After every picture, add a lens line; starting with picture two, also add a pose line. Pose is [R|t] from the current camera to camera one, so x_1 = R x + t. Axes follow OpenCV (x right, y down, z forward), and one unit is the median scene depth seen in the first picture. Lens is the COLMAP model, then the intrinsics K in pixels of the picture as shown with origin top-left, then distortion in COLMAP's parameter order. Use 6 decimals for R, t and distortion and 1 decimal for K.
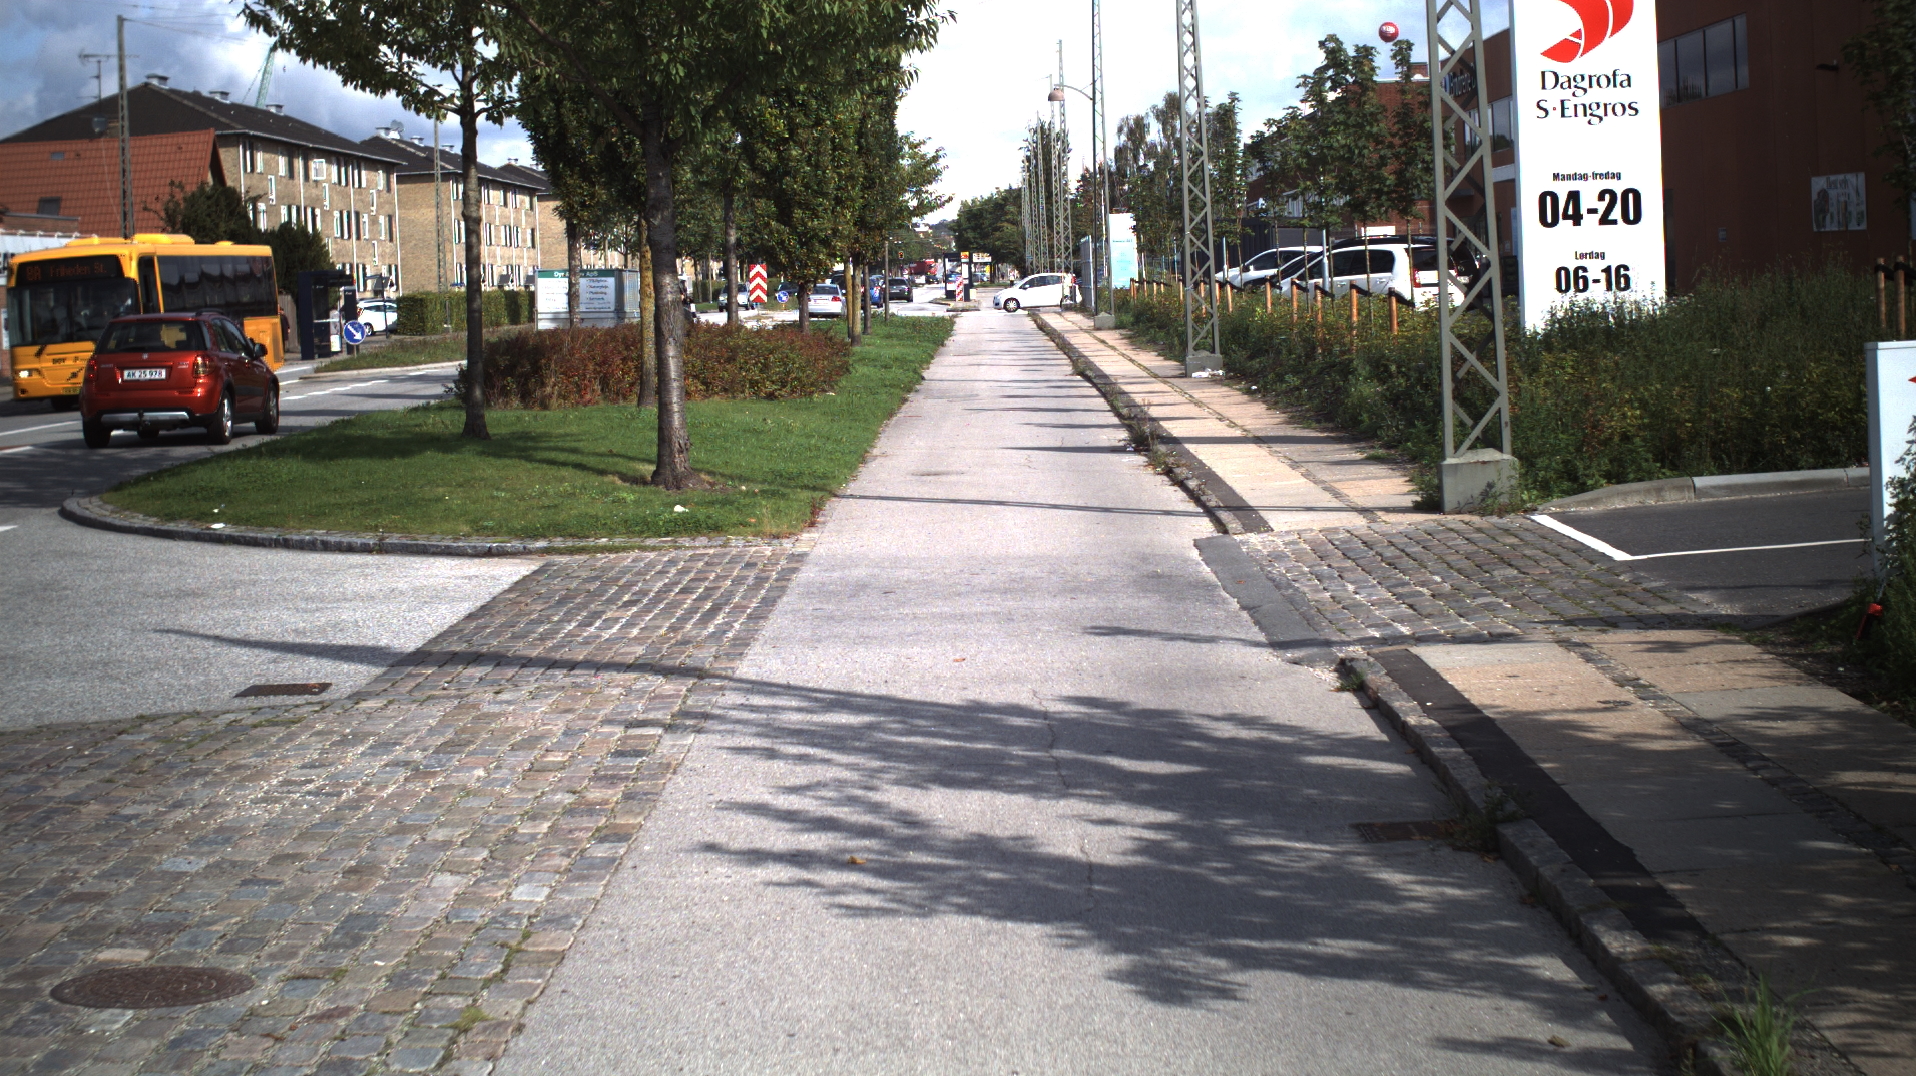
lens RADIAL K [[3185.9, 0, 931.2], [0, 3185.9, 479.8], [0, 0, 1]] dist [-0.226234, 0.037047]
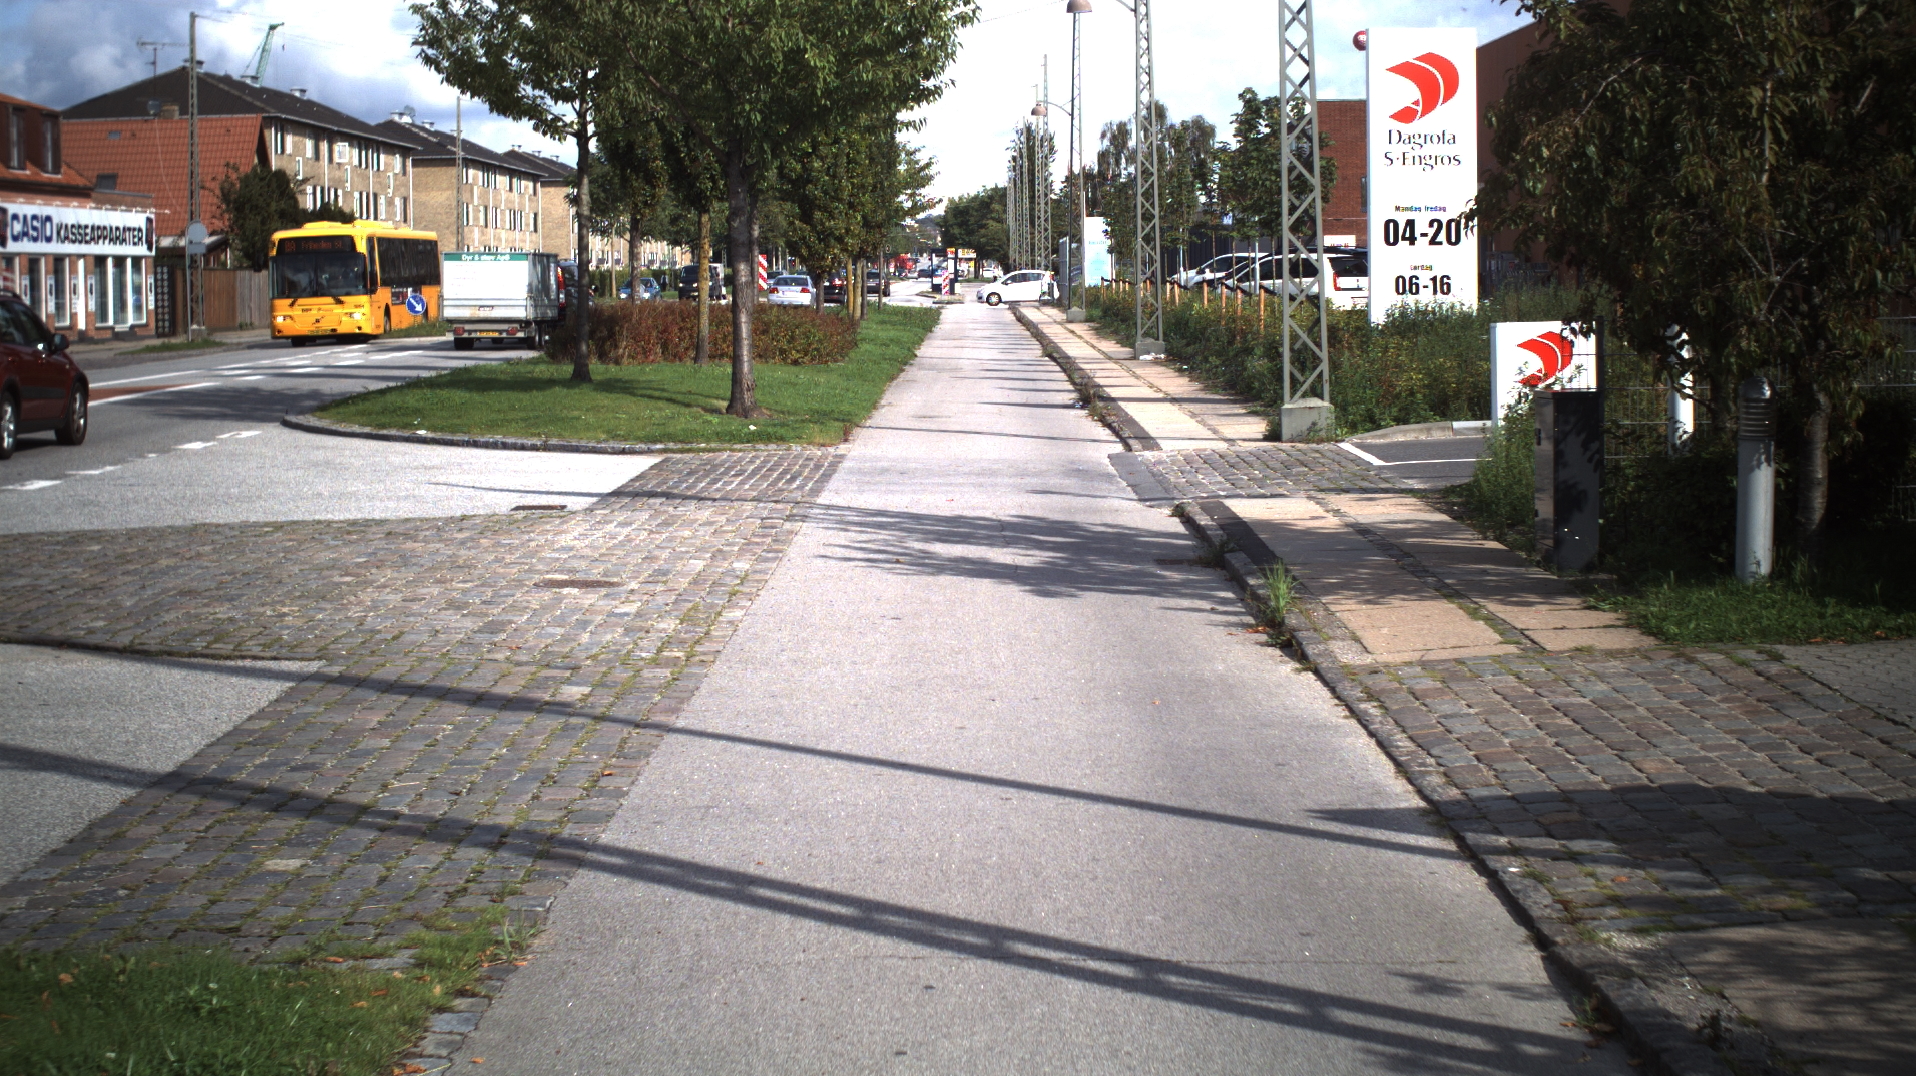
lens RADIAL K [[3185.9, 0, 931.2], [0, 3185.9, 479.8], [0, 0, 1]] dist [-0.226234, 0.037047]
pose [[0.999580, 0.028186, 0.006772, -0.002855], [-0.028198, 0.999601, 0.001715, 0.009966], [-0.006721, -0.001905, 0.999976, -0.152424]]
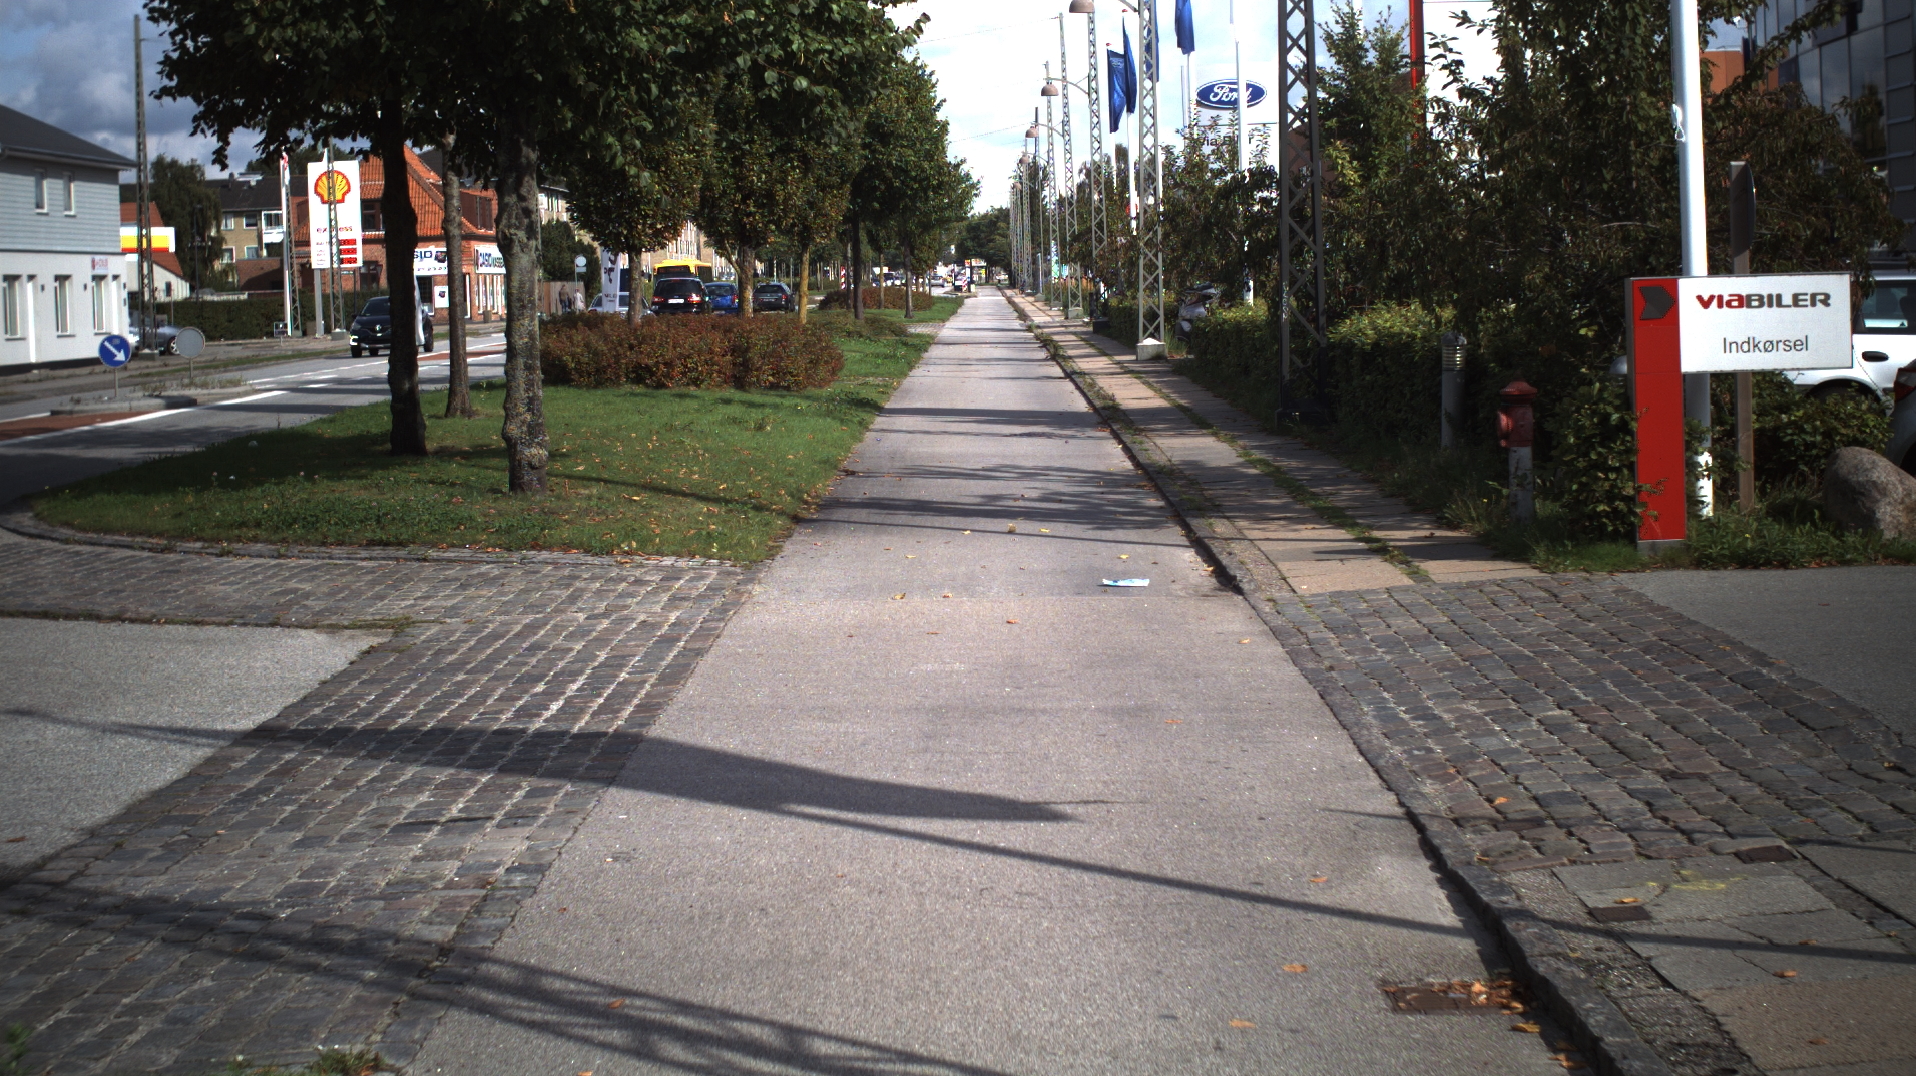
lens RADIAL K [[4602.8, 0, 958.0], [0, 4602.8, 595.4], [0, 0, 1]] dist [-0.241644, -0.450492]
pose [[0.999888, 0.009693, 0.011432, -0.050551], [-0.009739, 0.999945, 0.003953, 0.234107], [-0.011393, -0.004063, 0.999927, -3.511573]]
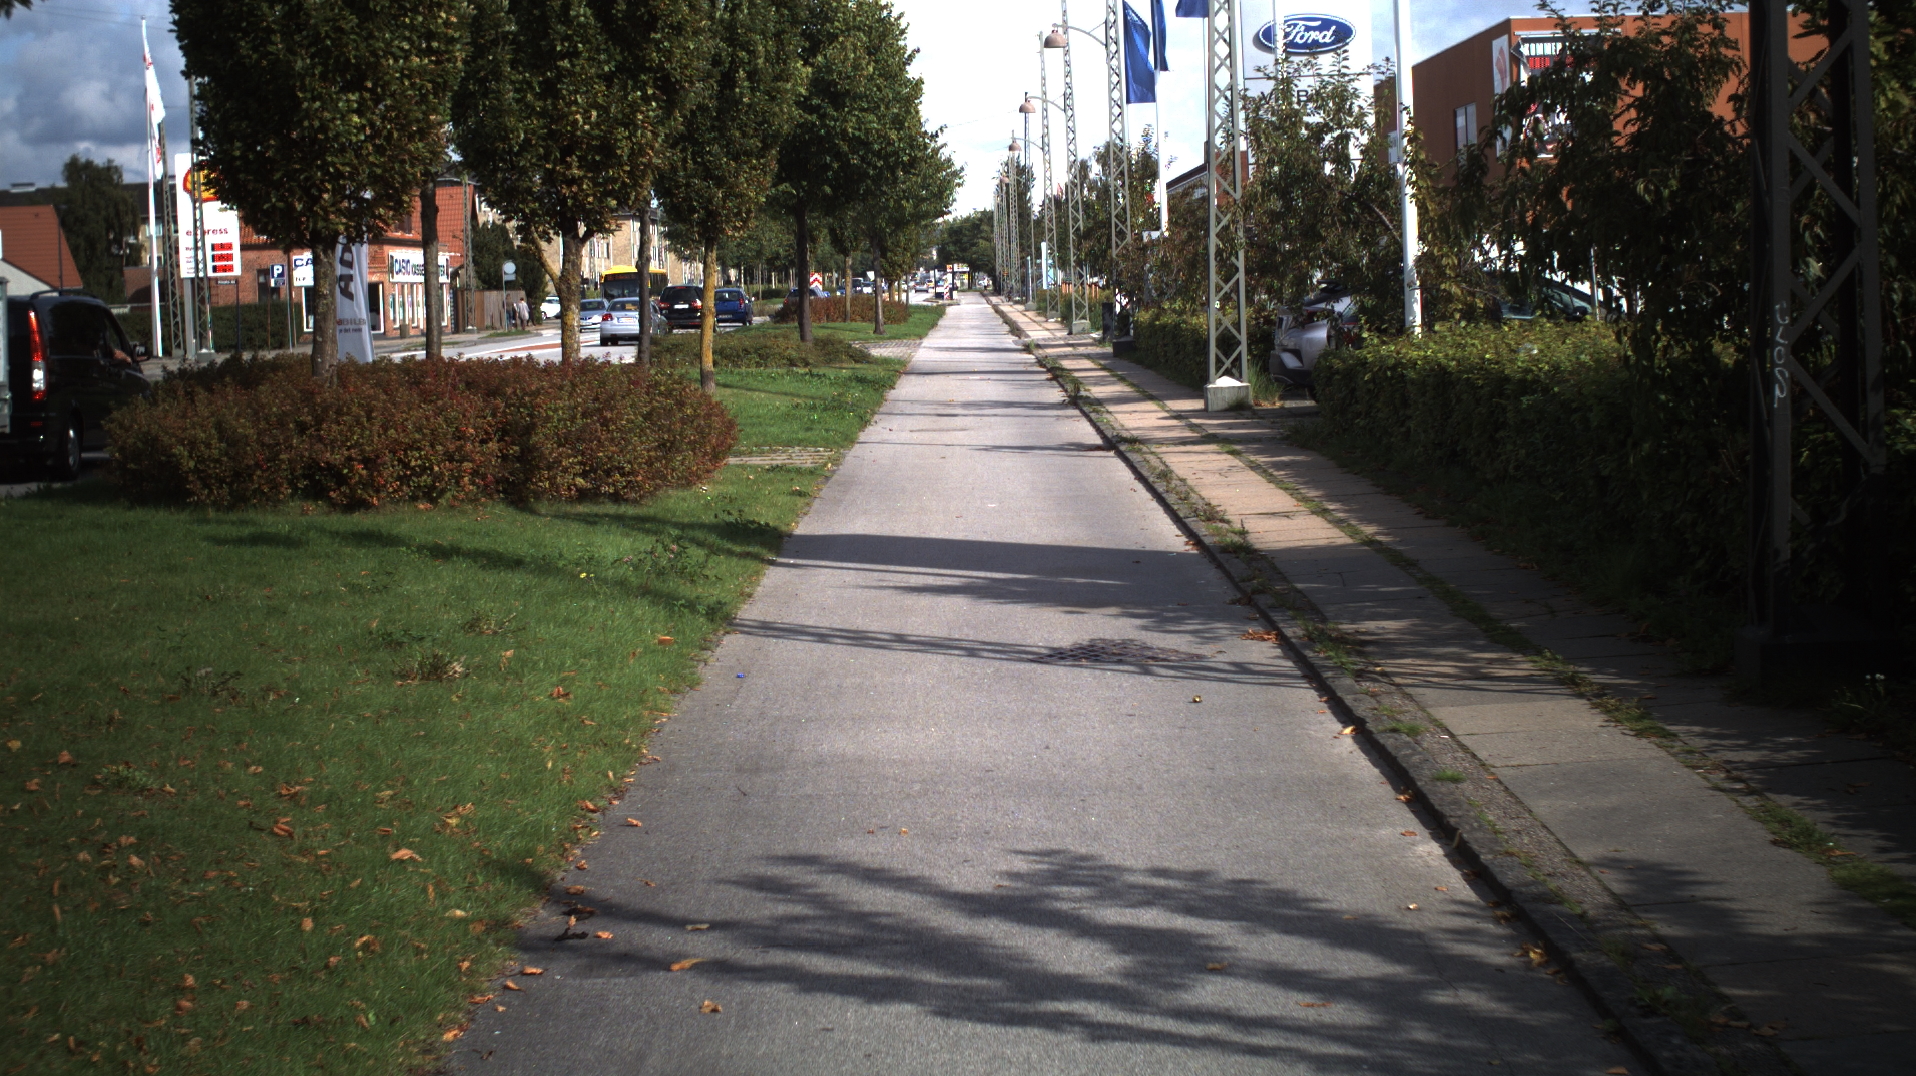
lens RADIAL K [[3185.9, 0, 931.2], [0, 3185.9, 479.8], [0, 0, 1]] dist [-0.226234, 0.037047]
pose [[0.999967, 0.004198, 0.006990, -0.018258], [-0.004182, 0.999988, -0.002374, 0.070572], [-0.007000, 0.002344, 0.999973, -1.066872]]
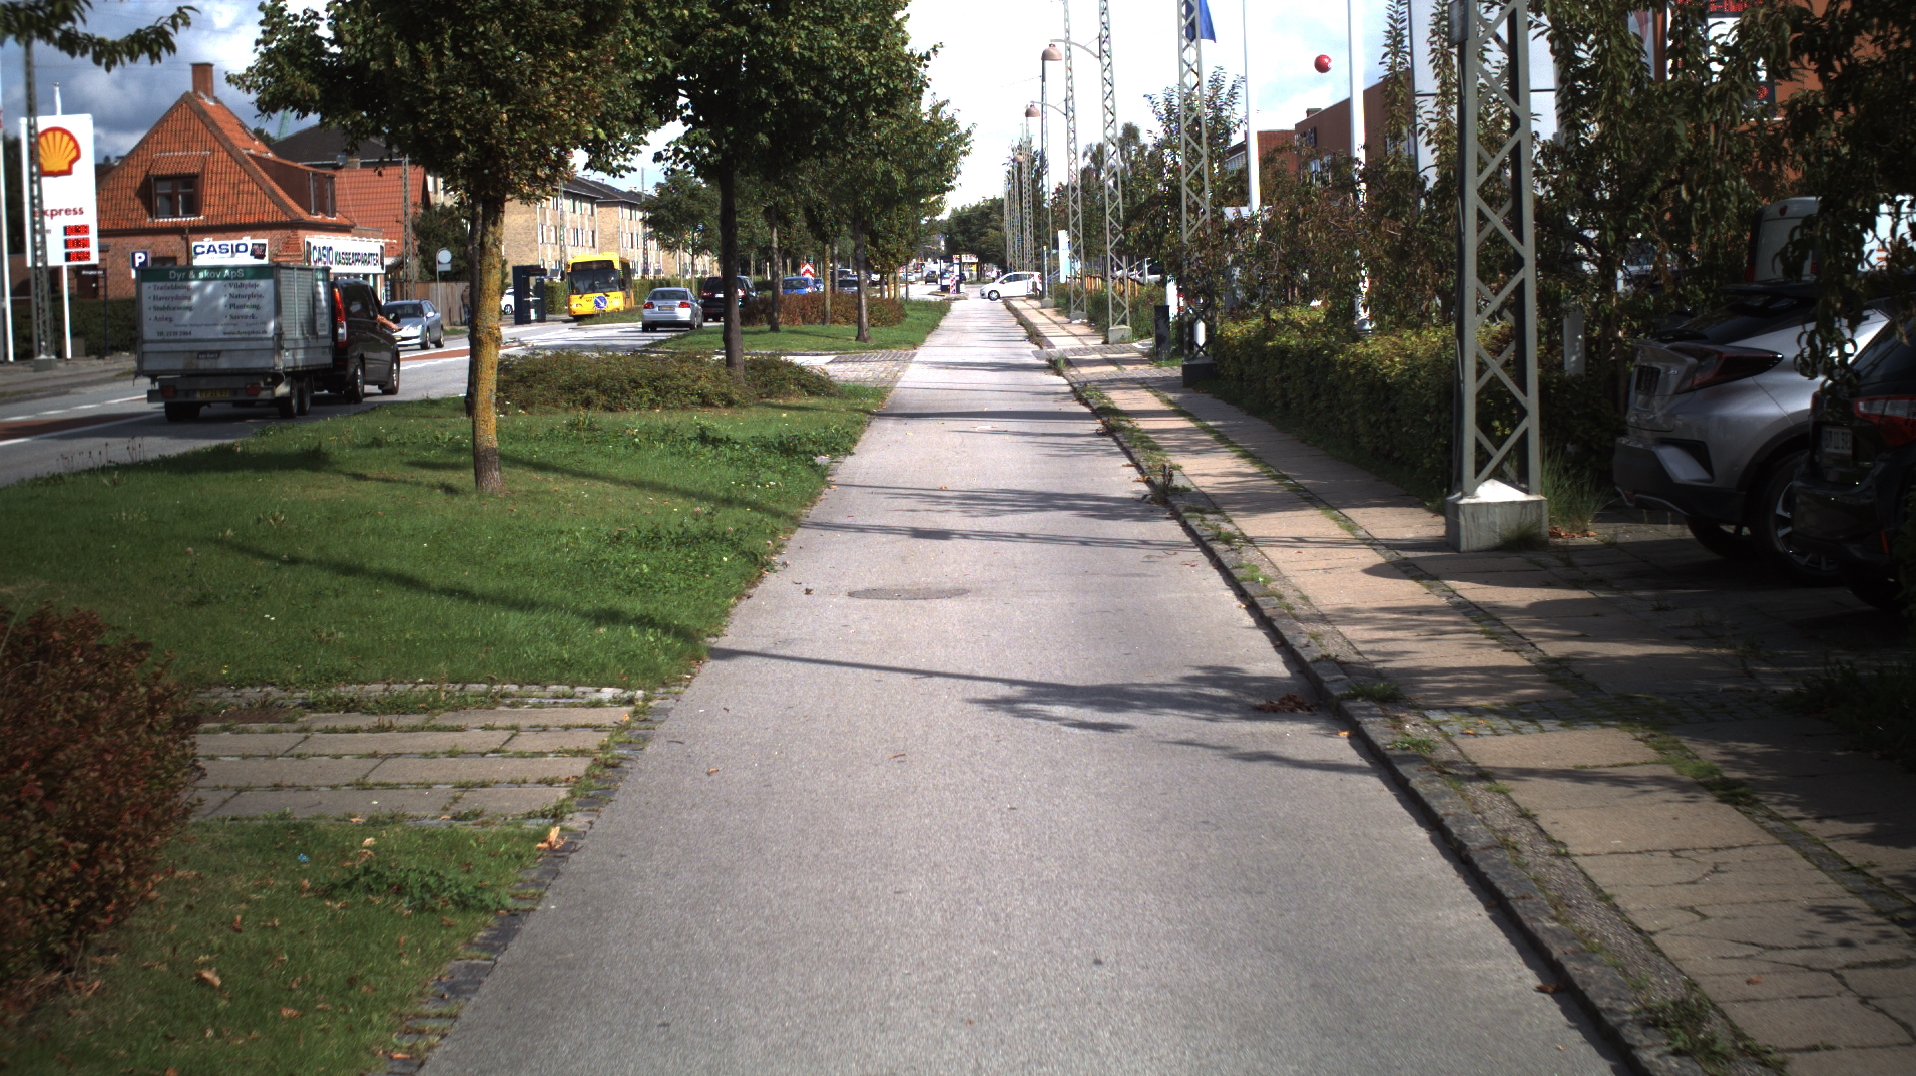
lens RADIAL K [[3185.9, 0, 931.2], [0, 3185.9, 479.8], [0, 0, 1]] dist [-0.226234, 0.037047]
pose [[0.999954, 0.008487, 0.004412, -0.011998], [-0.008489, 0.999964, 0.000451, 0.049932], [-0.004408, -0.000488, 0.999990, -0.761693]]
